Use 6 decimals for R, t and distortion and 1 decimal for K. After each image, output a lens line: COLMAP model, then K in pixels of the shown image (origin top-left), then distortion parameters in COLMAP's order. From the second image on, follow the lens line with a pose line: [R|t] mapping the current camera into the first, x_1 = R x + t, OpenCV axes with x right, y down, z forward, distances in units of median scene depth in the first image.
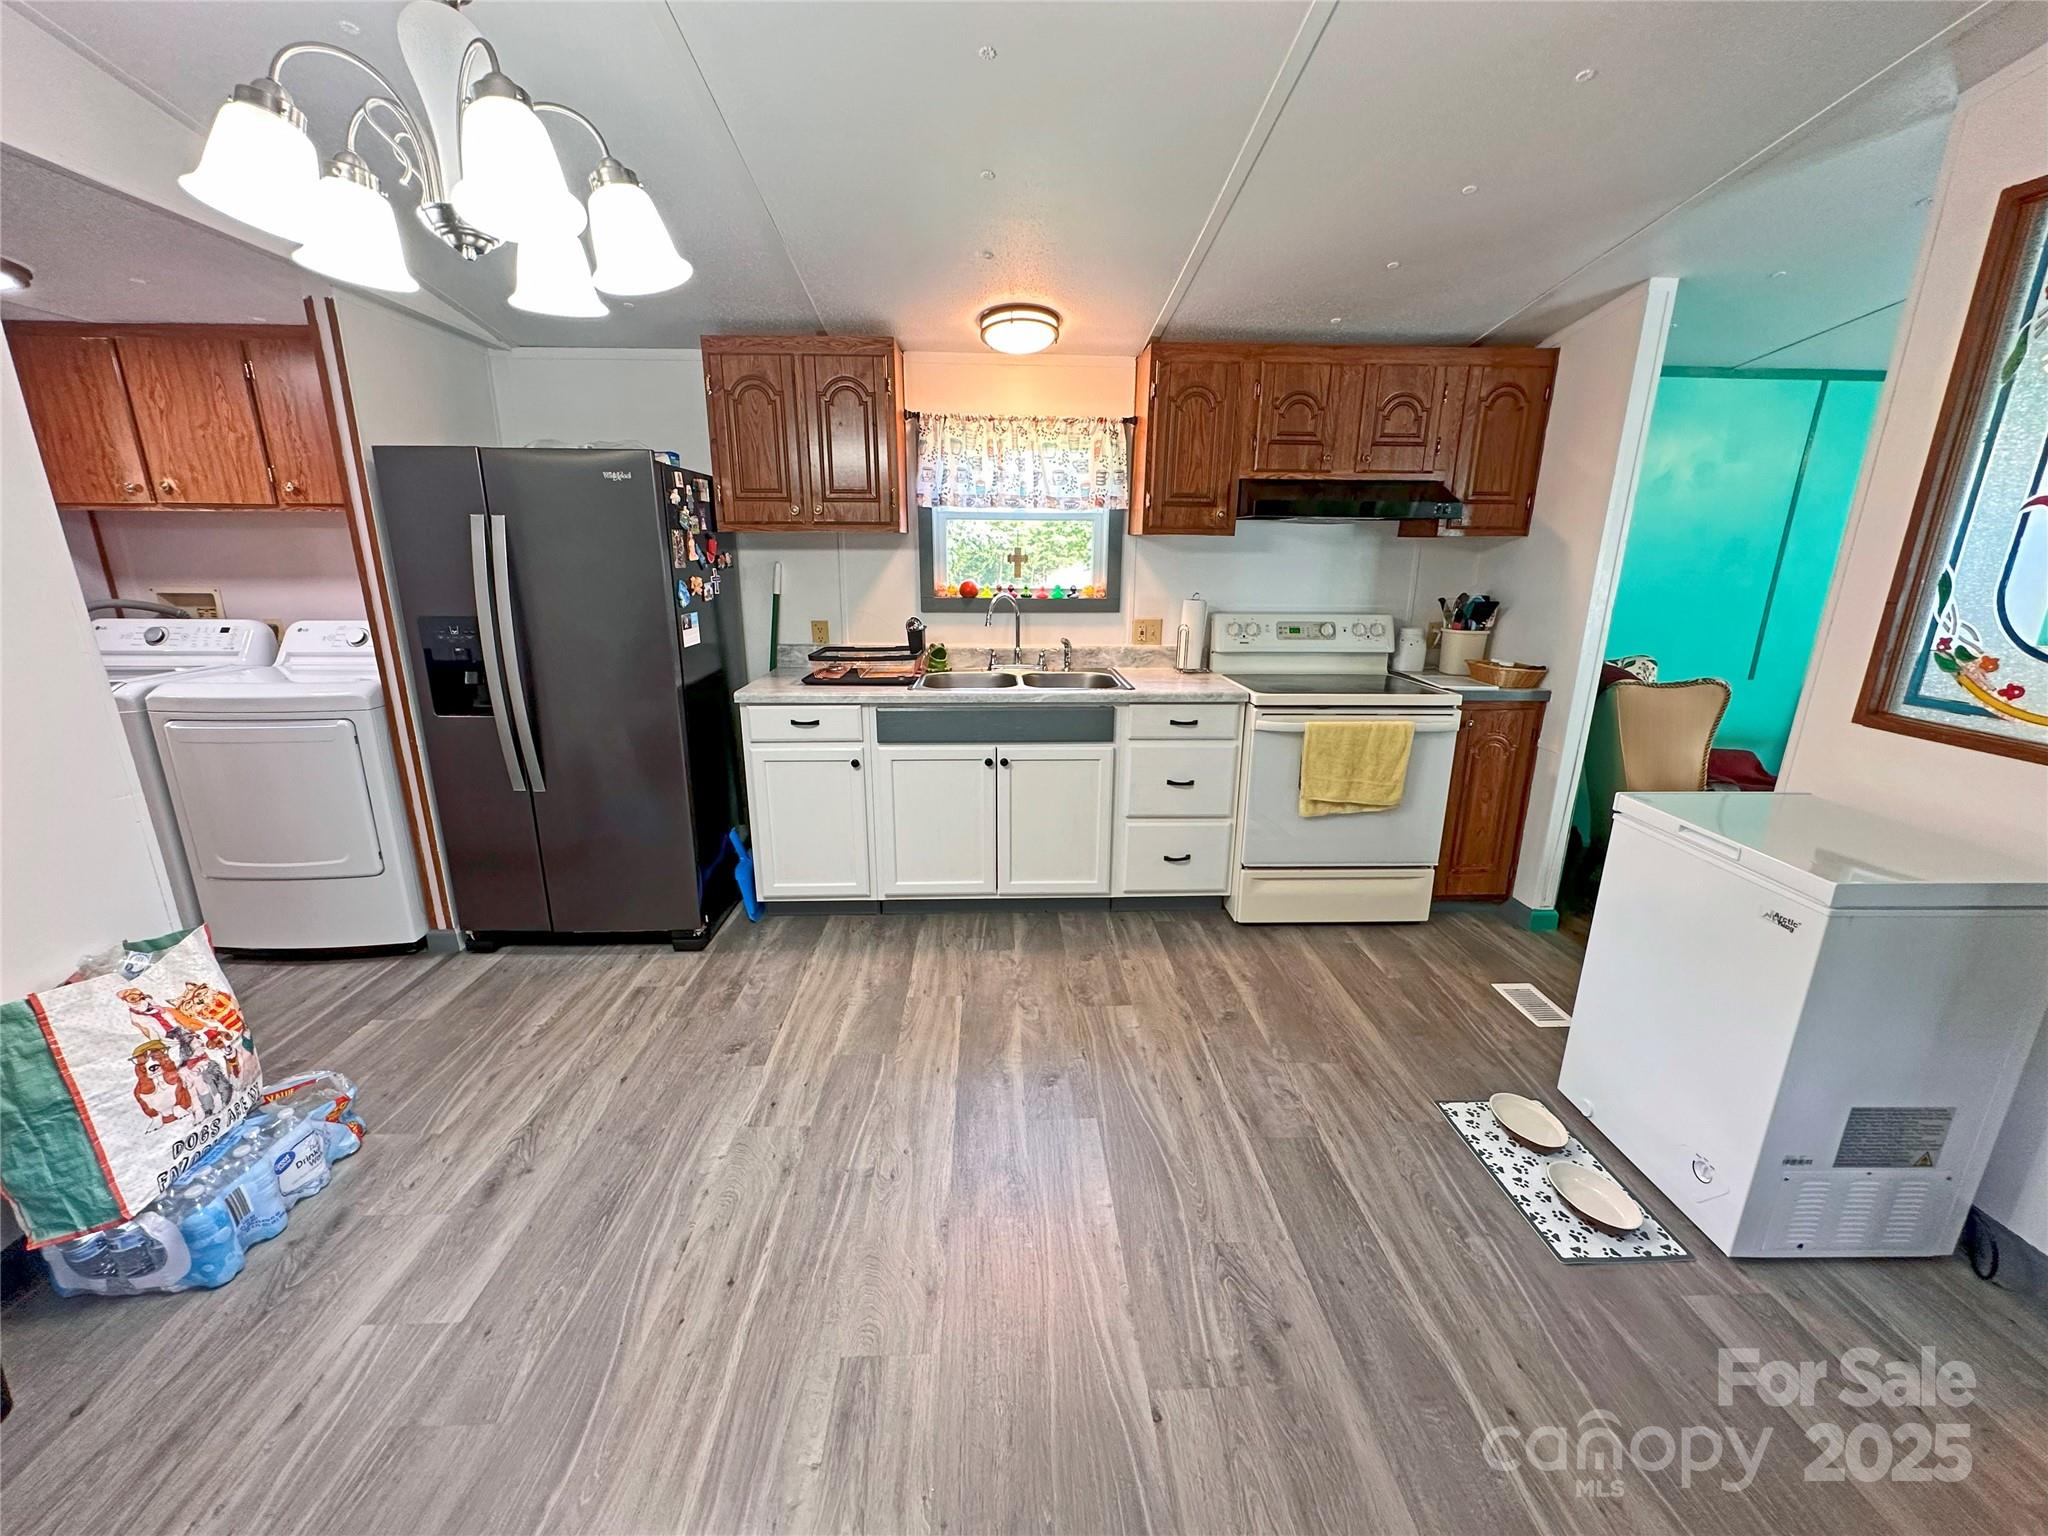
lens RADIAL K [[815.3, 0, 1024.9], [0, 815.3, 764.8], [0, 0, 1]] dist [-0.002431, 0.000376]
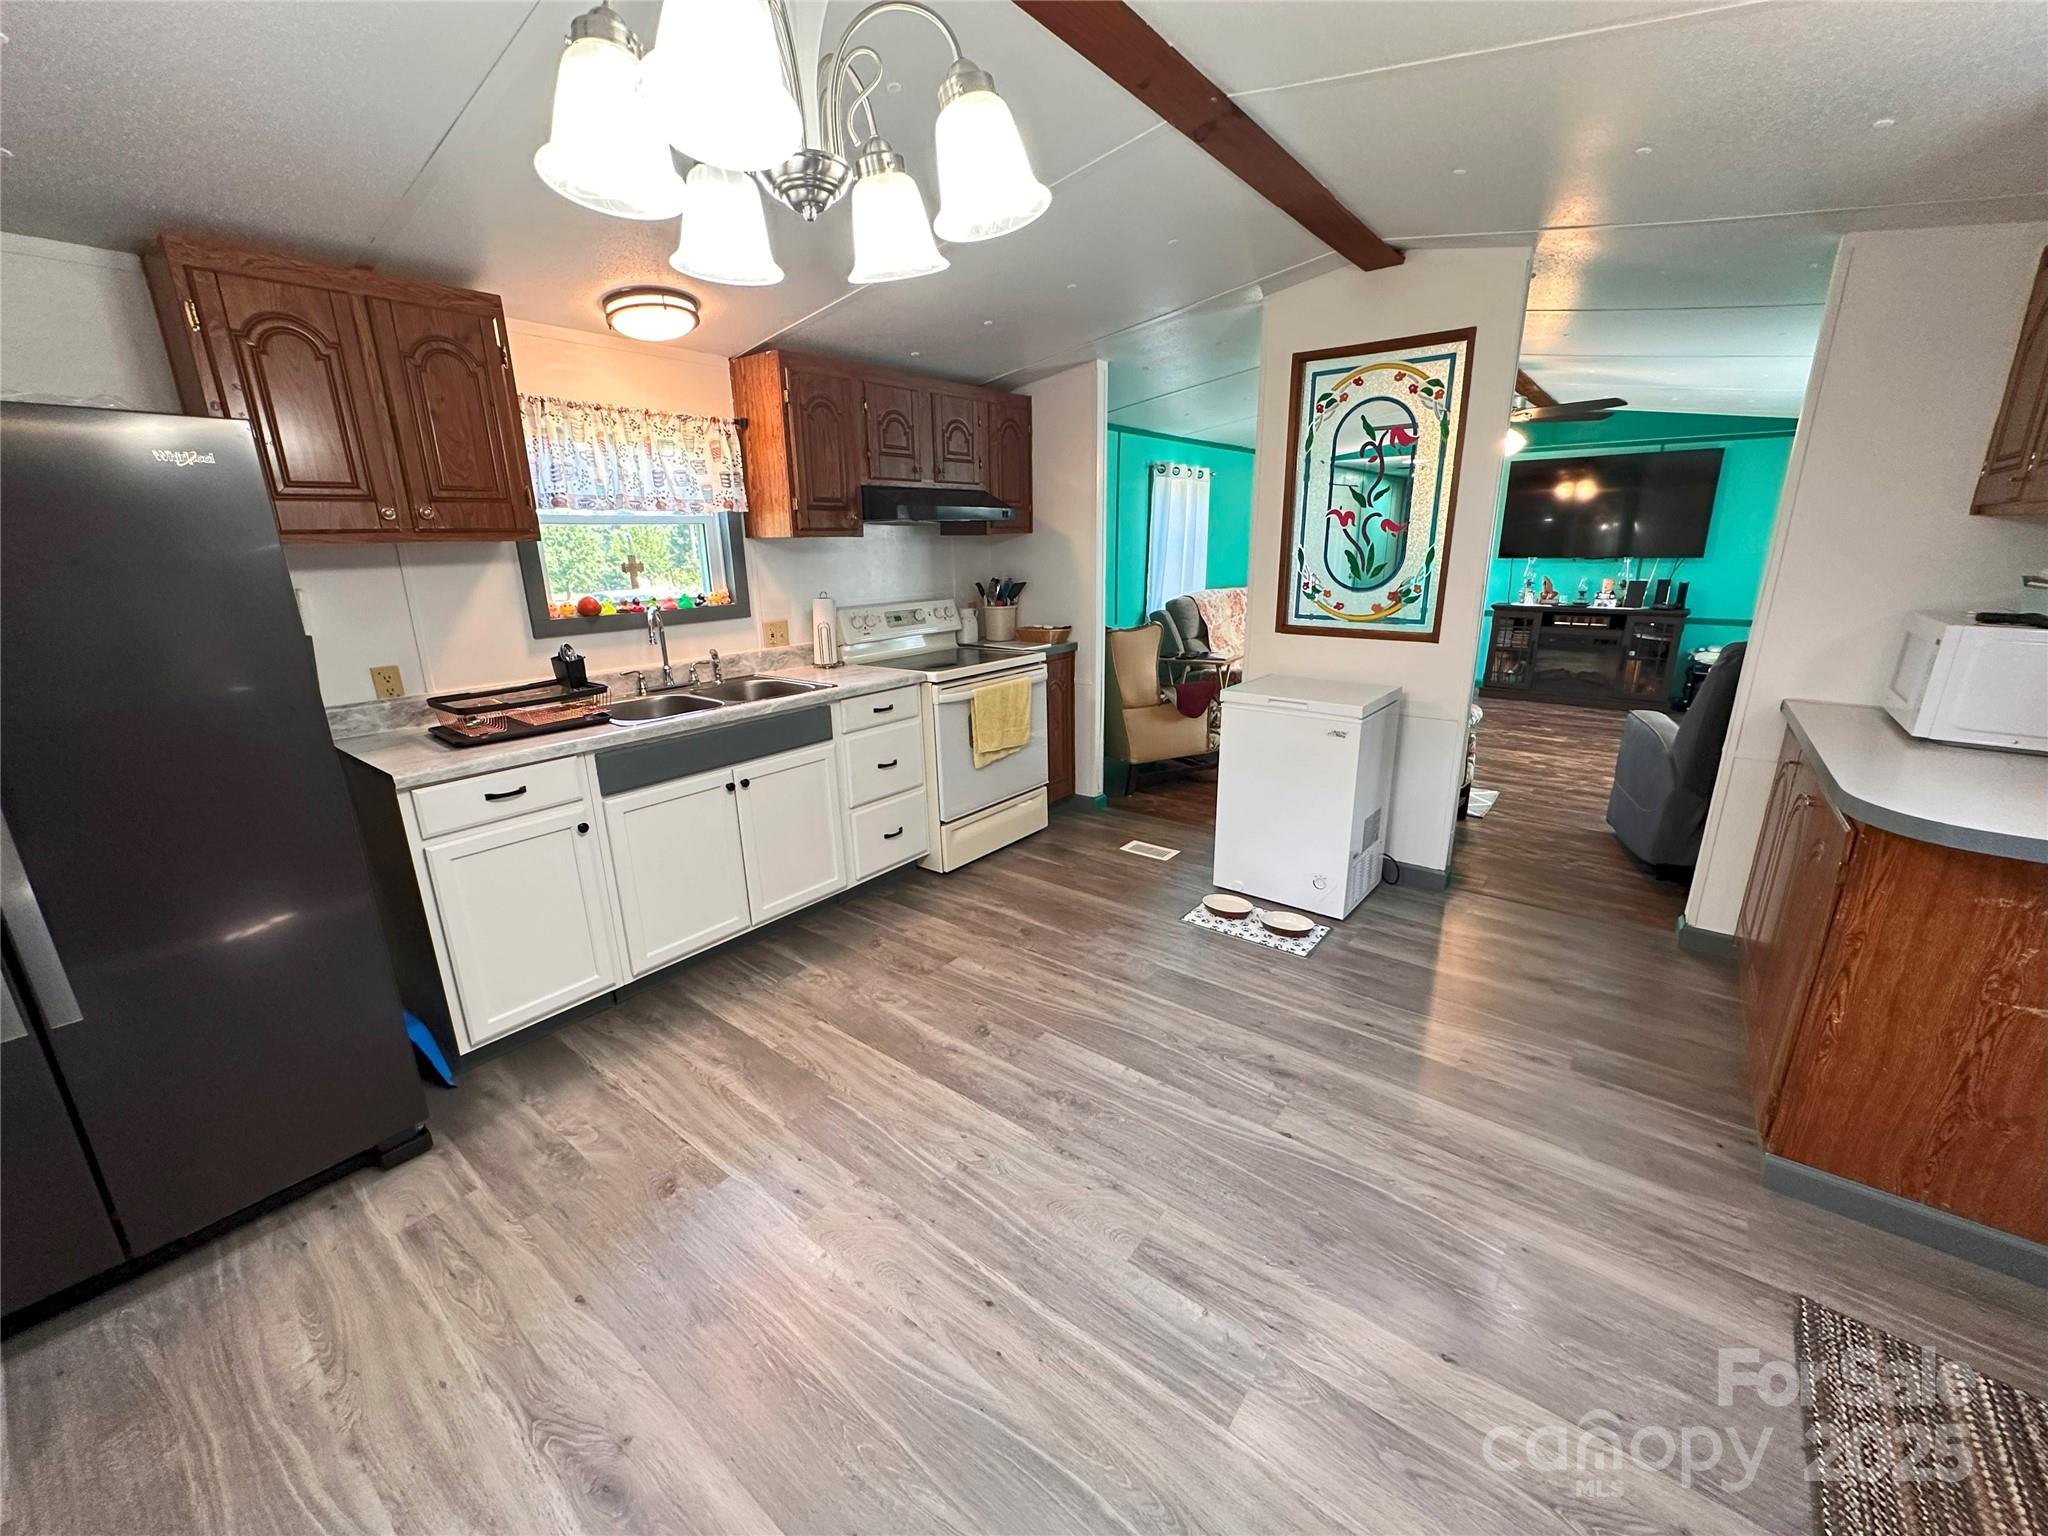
lens RADIAL K [[815.3, 0, 1022.8], [0, 815.3, 765.1], [0, 0, 1]] dist [-0.002431, 0.000376]
pose [[0.651562, -0.222162, 0.725336, -0.497544], [0.220853, 0.970290, 0.098798, -0.046020], [-0.725735, 0.095820, 0.681269, 0.130786]]
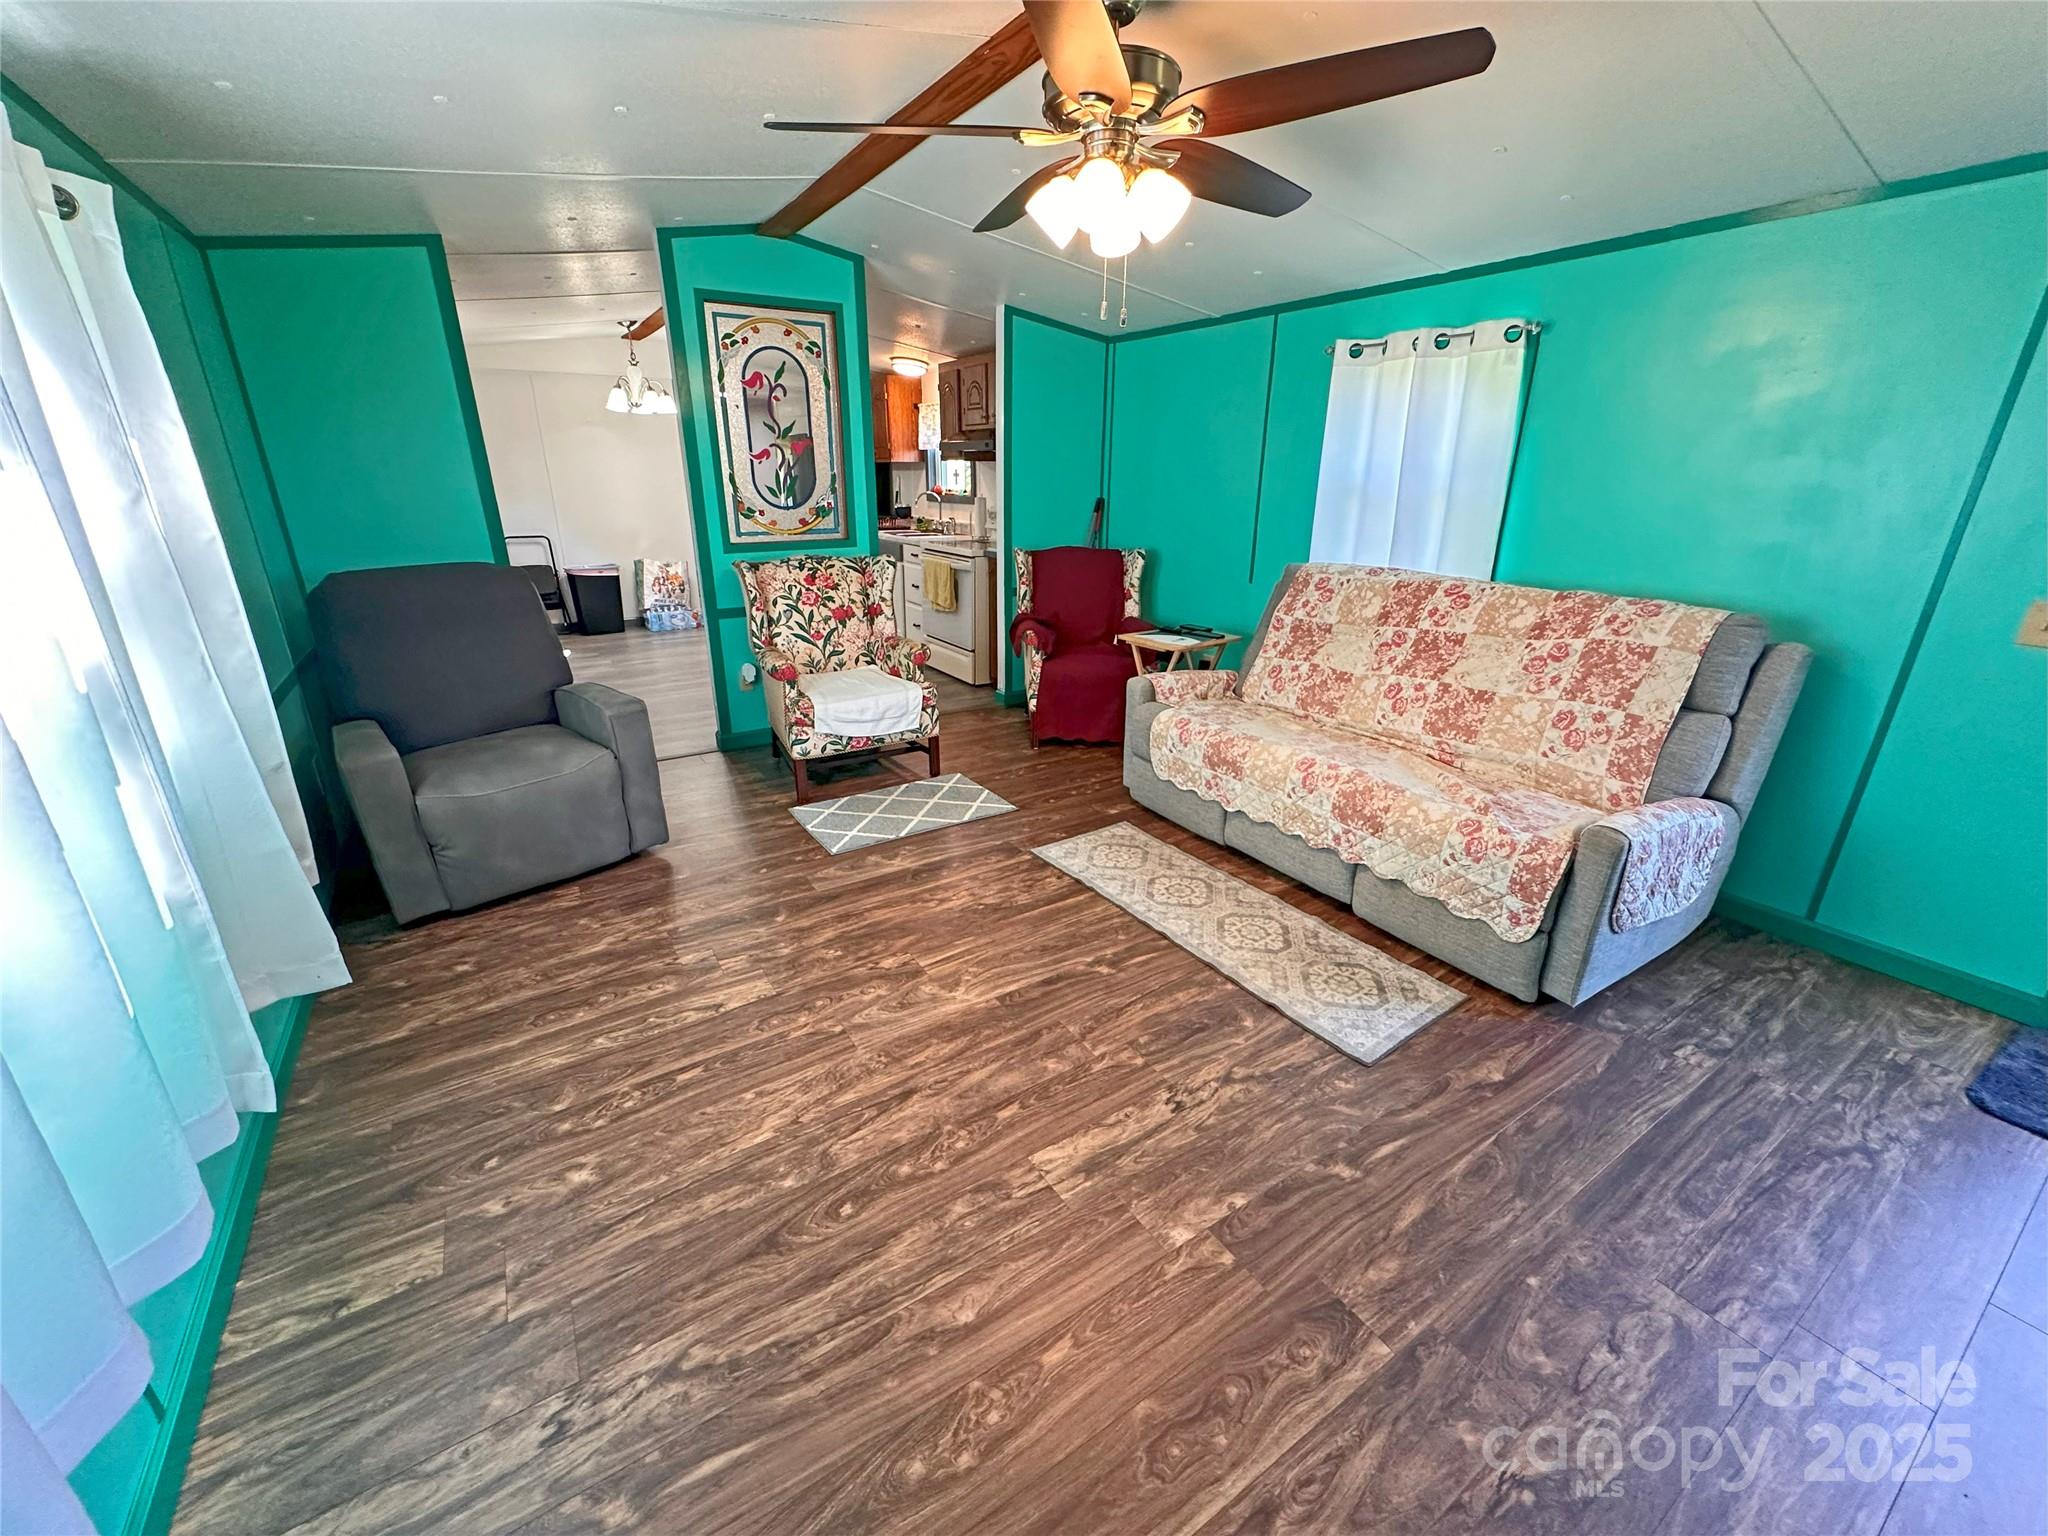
lens RADIAL K [[815.3, 0, 1023.8], [0, 815.3, 765.6], [0, 0, 1]] dist [-0.002431, 0.000376]
pose [[0.504666, 0.290006, -0.813147, 2.178199], [-0.230427, 0.952968, 0.196863, -0.014890], [0.831995, 0.088021, 0.547756, 0.153820]]
